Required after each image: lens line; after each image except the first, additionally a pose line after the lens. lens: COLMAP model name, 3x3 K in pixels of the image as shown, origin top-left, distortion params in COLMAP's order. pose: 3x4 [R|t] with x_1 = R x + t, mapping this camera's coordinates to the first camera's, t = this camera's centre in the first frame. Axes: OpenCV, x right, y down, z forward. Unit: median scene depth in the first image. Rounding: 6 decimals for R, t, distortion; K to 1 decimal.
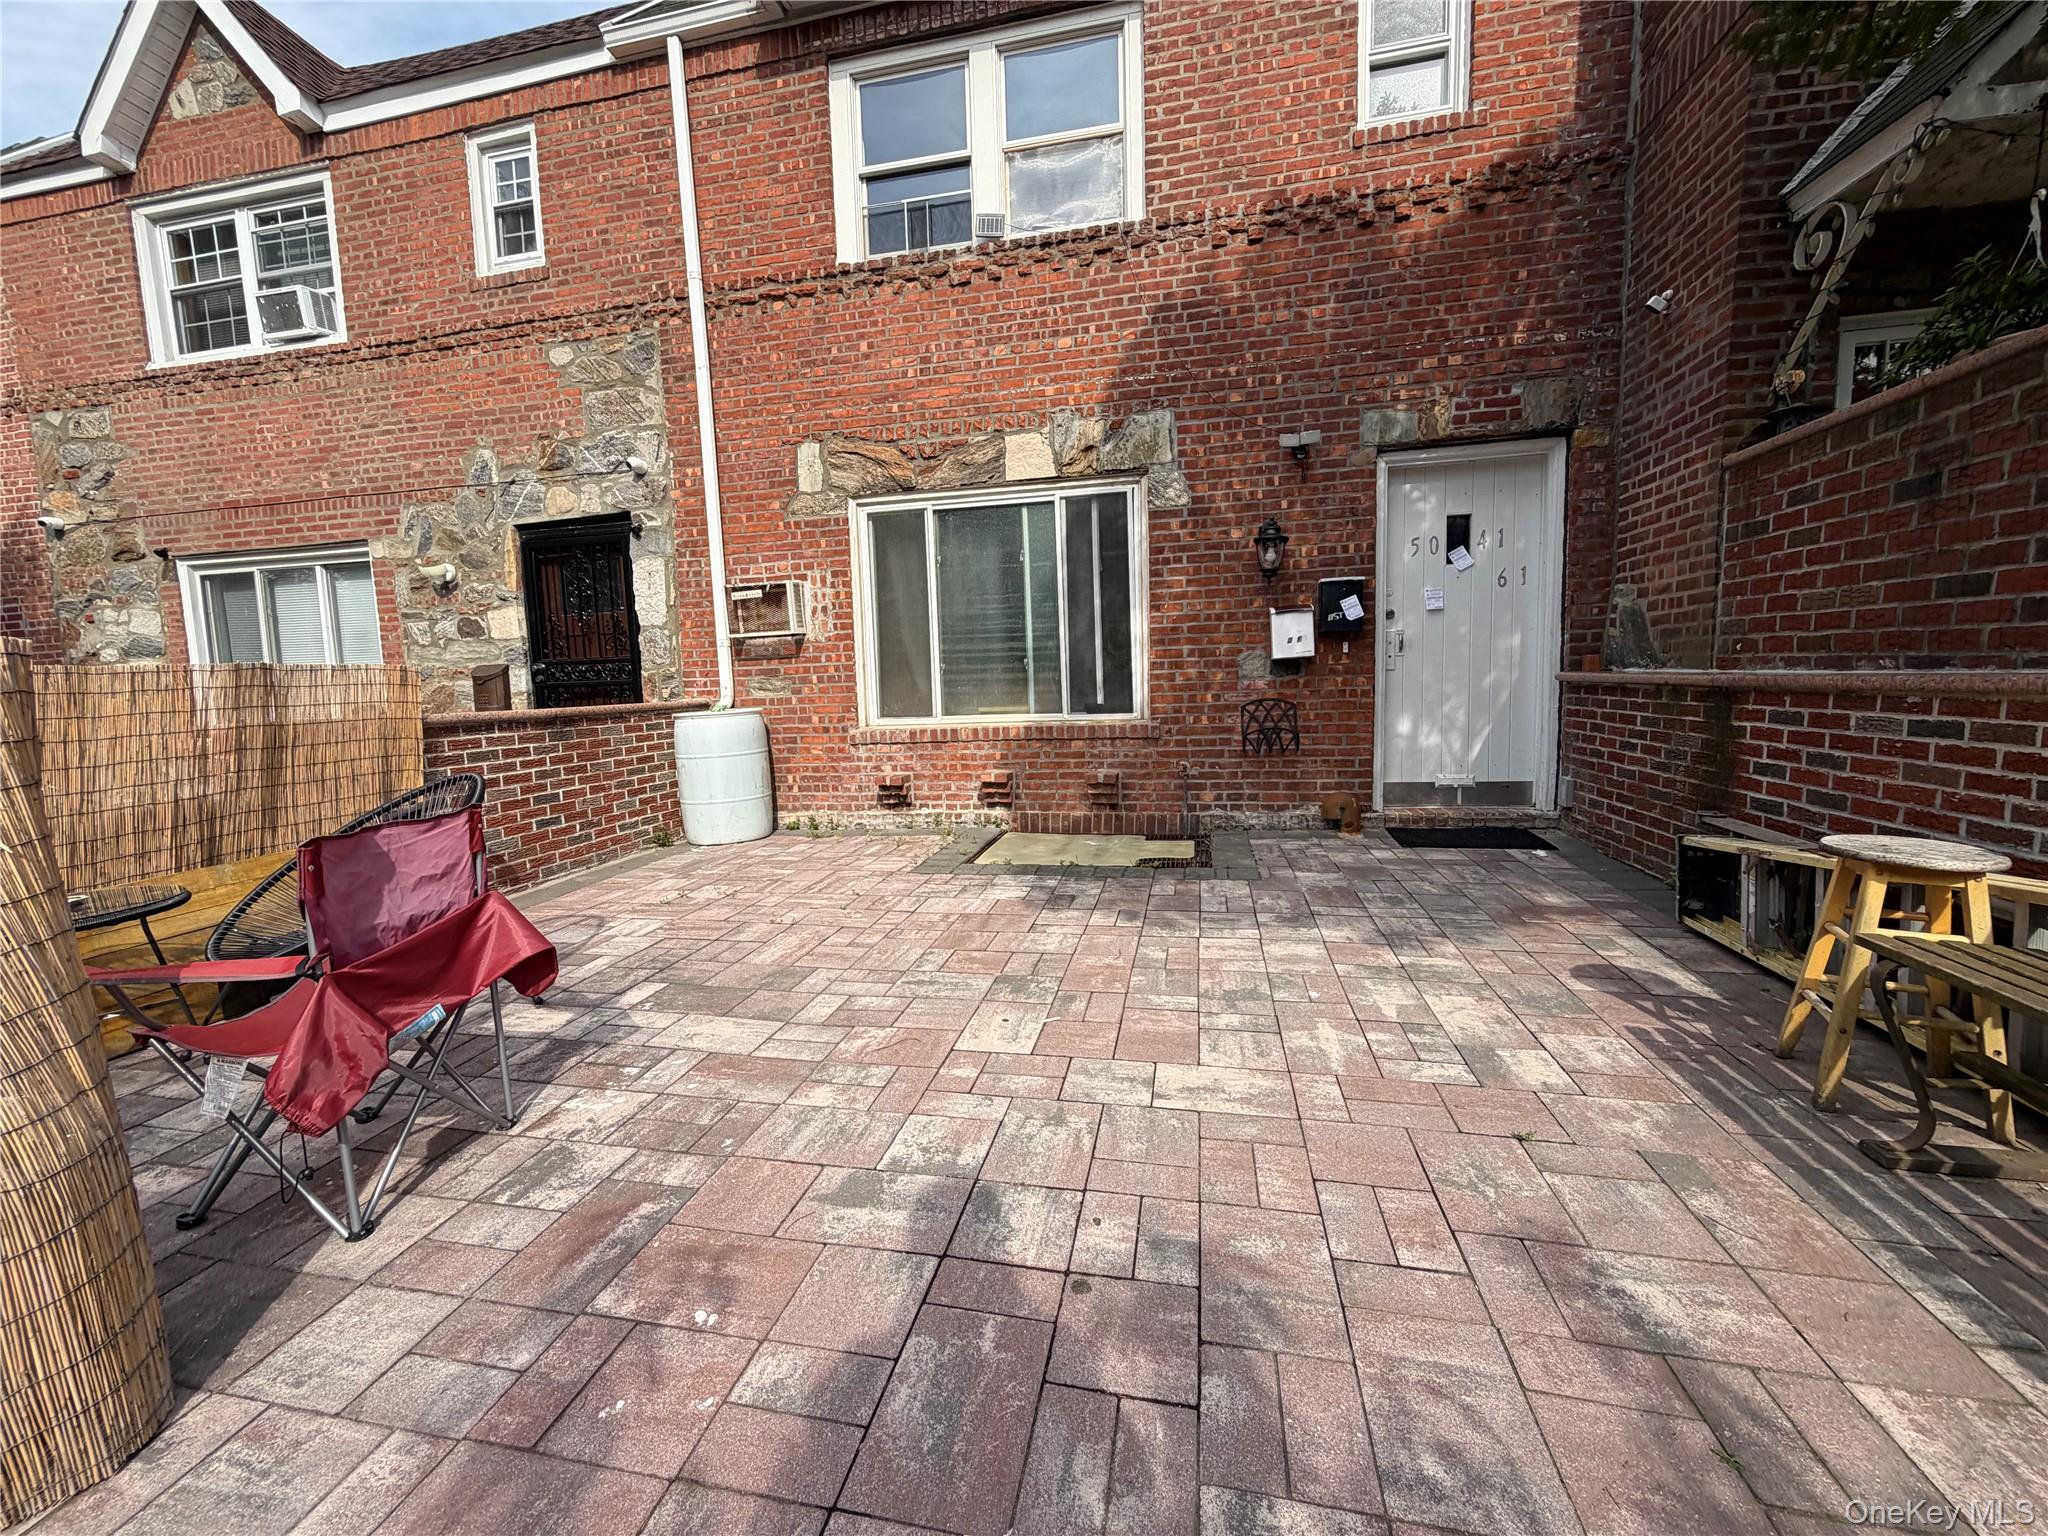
lens RADIAL K [[814.0, 0, 1018.8], [0, 814.0, 767.1], [0, 0, 1]] dist [-0.000308, 0.000119]
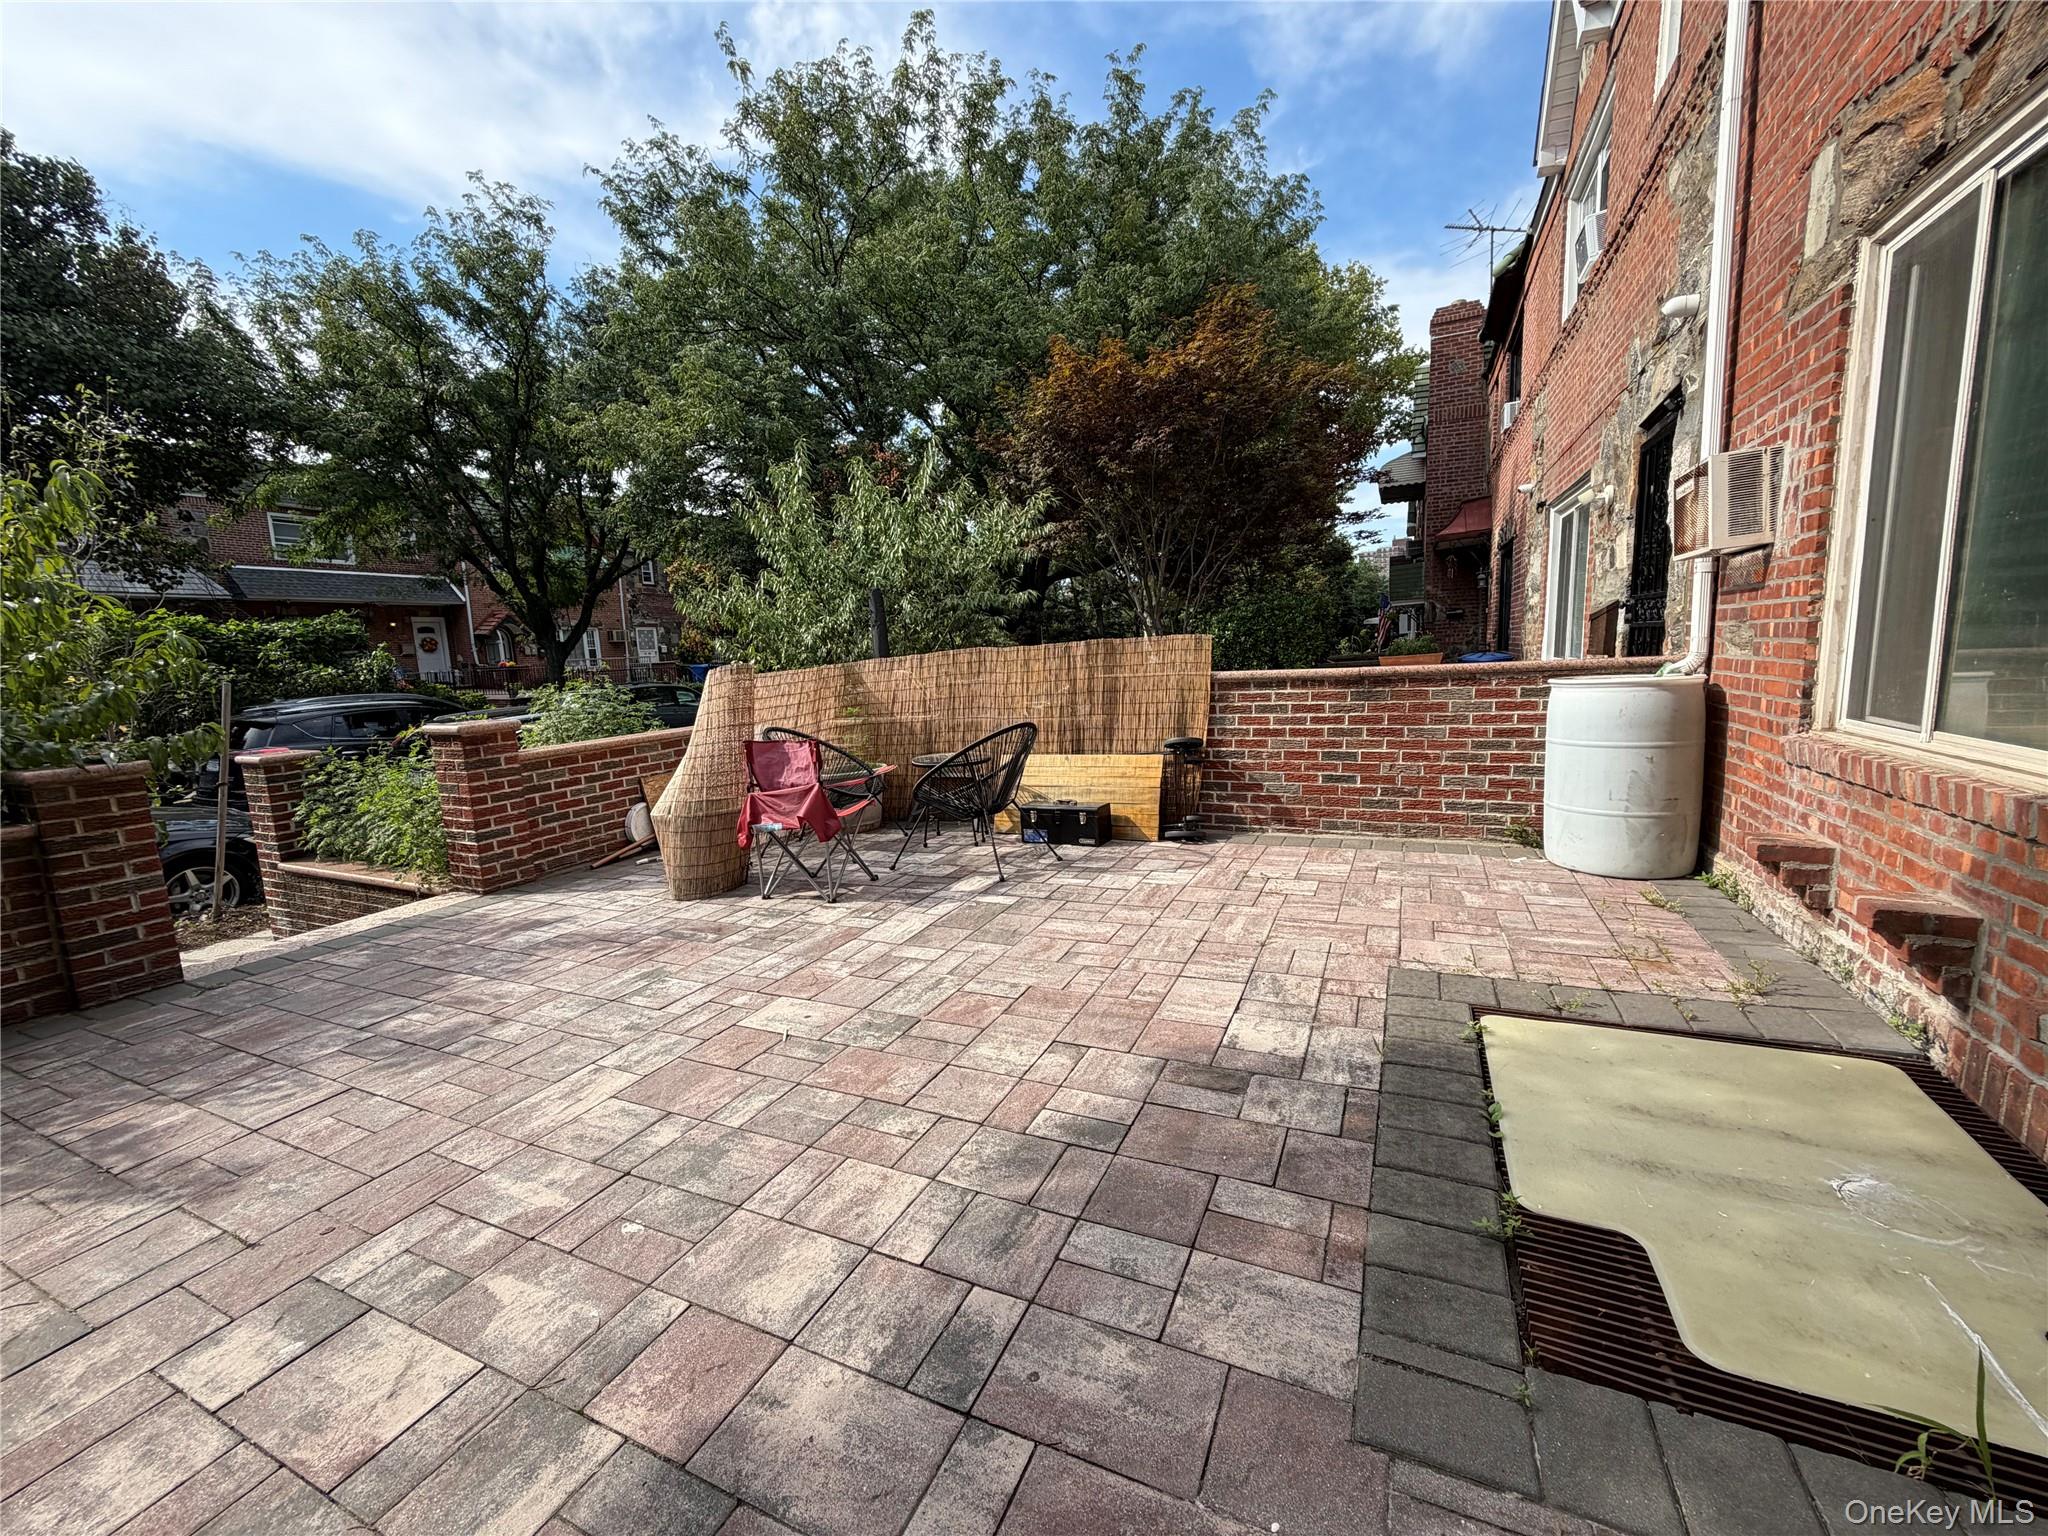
lens RADIAL K [[814.0, 0, 1018.9], [0, 814.0, 767.9], [0, 0, 1]] dist [-0.000308, 0.000119]
pose [[-0.221460, 0.182835, -0.957876, 0.802379], [-0.047437, 0.979084, 0.197850, -0.210869], [0.974015, 0.089255, -0.208155, 1.327014]]
